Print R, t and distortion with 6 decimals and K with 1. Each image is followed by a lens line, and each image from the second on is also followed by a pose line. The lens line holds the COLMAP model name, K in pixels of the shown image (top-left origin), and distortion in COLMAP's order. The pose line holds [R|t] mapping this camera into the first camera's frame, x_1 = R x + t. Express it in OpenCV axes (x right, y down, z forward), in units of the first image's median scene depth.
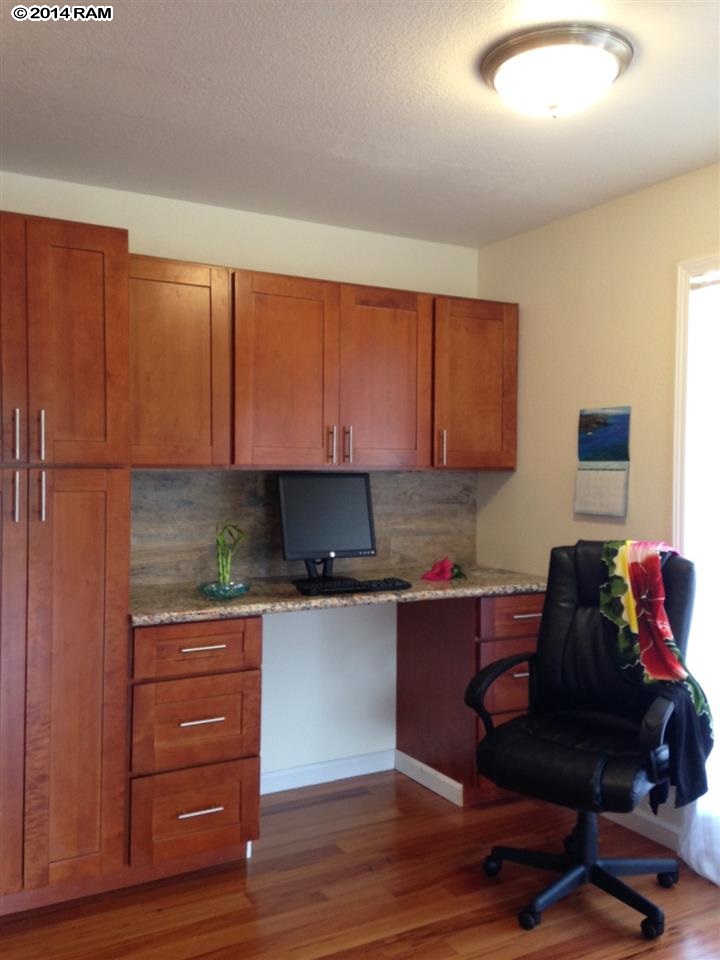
lens RADIAL K [[881.7, 0, 360.0], [0, 881.7, 480.0], [0, 0, 1]] dist [0.238957, -0.350469]
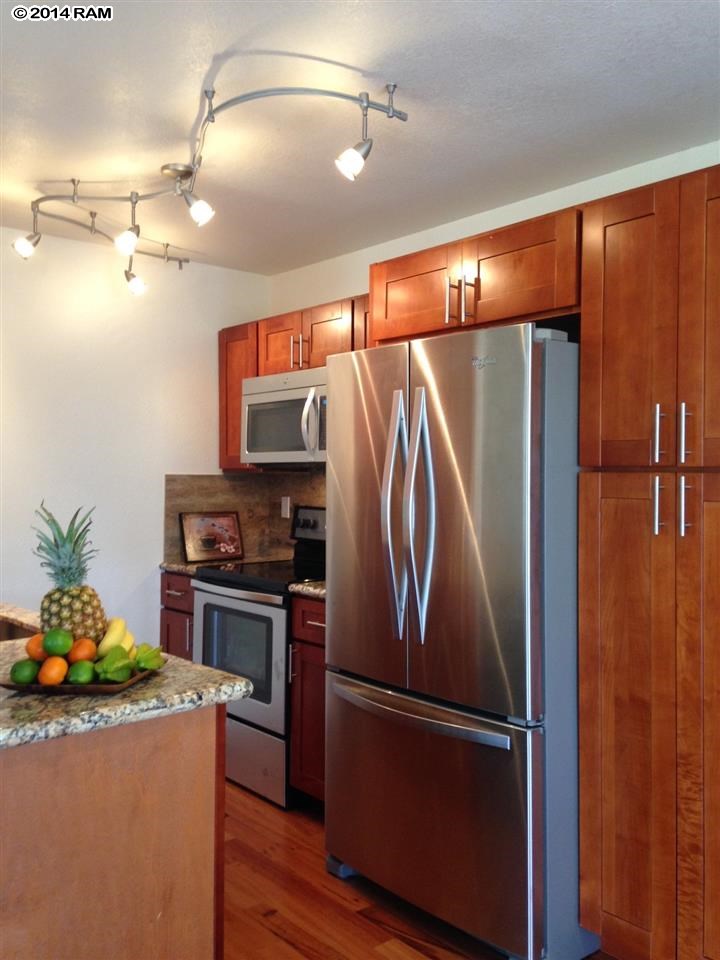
lens RADIAL K [[881.7, 0, 360.0], [0, 881.7, 480.0], [0, 0, 1]] dist [0.238957, -0.350469]
pose [[0.179978, 0.005267, -0.983657, 0.379874], [-0.015698, 0.999874, 0.002482, -0.003208], [0.983545, 0.014995, 0.180038, 0.508830]]
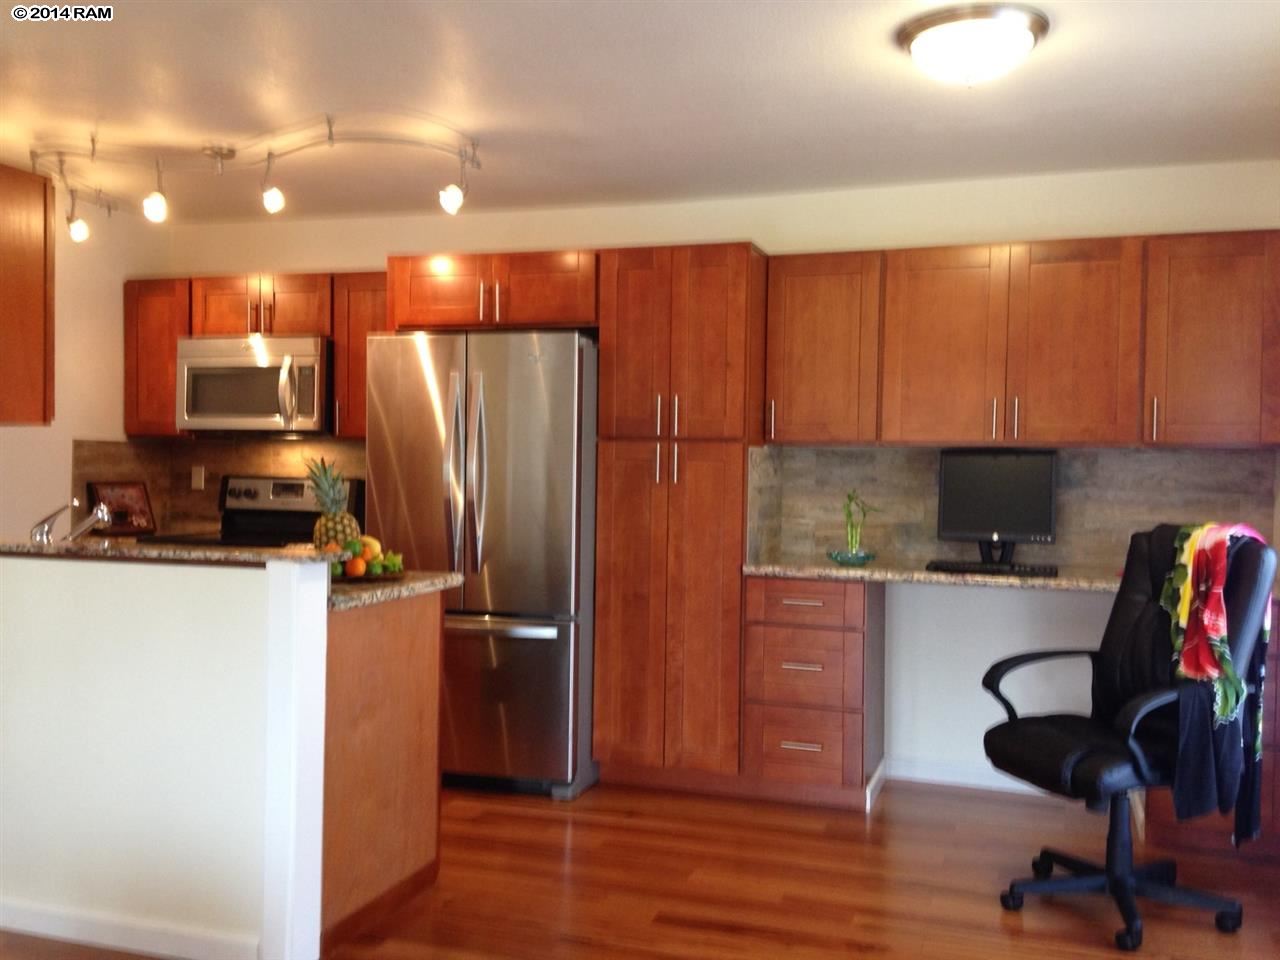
lens RADIAL K [[1175.5, 0, 640.0], [0, 1175.5, 480.0], [0, 0, 1]] dist [0.238957, -0.350469]
pose [[0.673073, 0.014942, -0.739425, 0.777610], [-0.022842, 0.999739, -0.000589, 0.040242], [0.739223, 0.017286, 0.673239, -0.147193]]
